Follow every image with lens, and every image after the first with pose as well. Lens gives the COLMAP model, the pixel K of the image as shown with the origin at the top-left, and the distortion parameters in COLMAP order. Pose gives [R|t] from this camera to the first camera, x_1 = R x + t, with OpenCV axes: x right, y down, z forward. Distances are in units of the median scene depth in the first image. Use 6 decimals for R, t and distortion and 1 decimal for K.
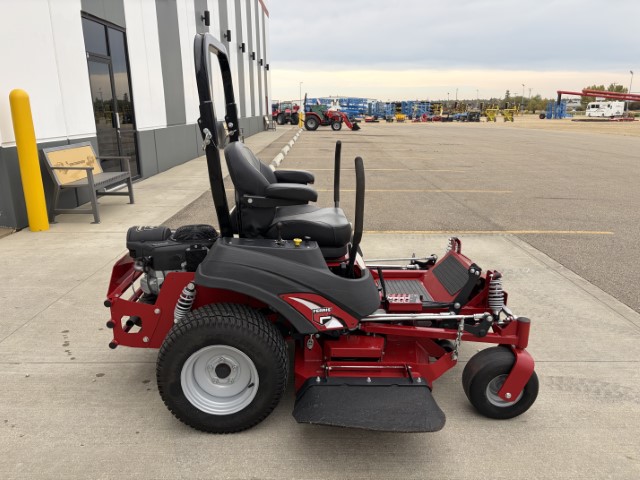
lens RADIAL K [[484.4, 0, 317.5], [0, 484.4, 239.4], [0, 0, 1]] dist [0.019644, -0.010887]
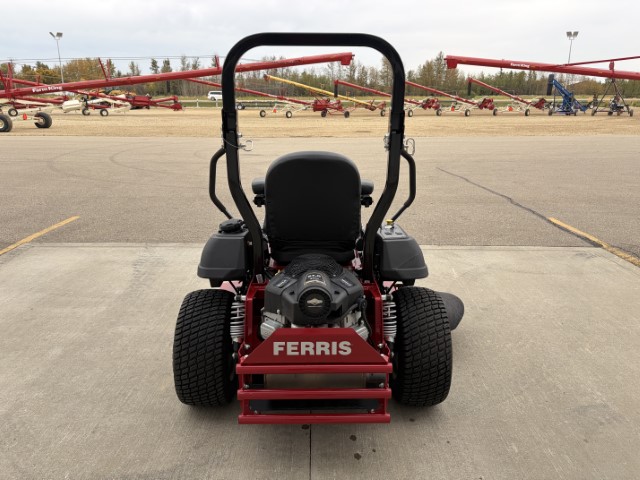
lens RADIAL K [[484.4, 0, 317.5], [0, 484.4, 239.4], [0, 0, 1]] dist [0.019644, -0.010887]
pose [[0.013783, -0.278149, 0.960439, -0.313800], [0.253408, 0.930144, 0.265739, -0.082716], [-0.967261, 0.239721, 0.083305, 0.279278]]
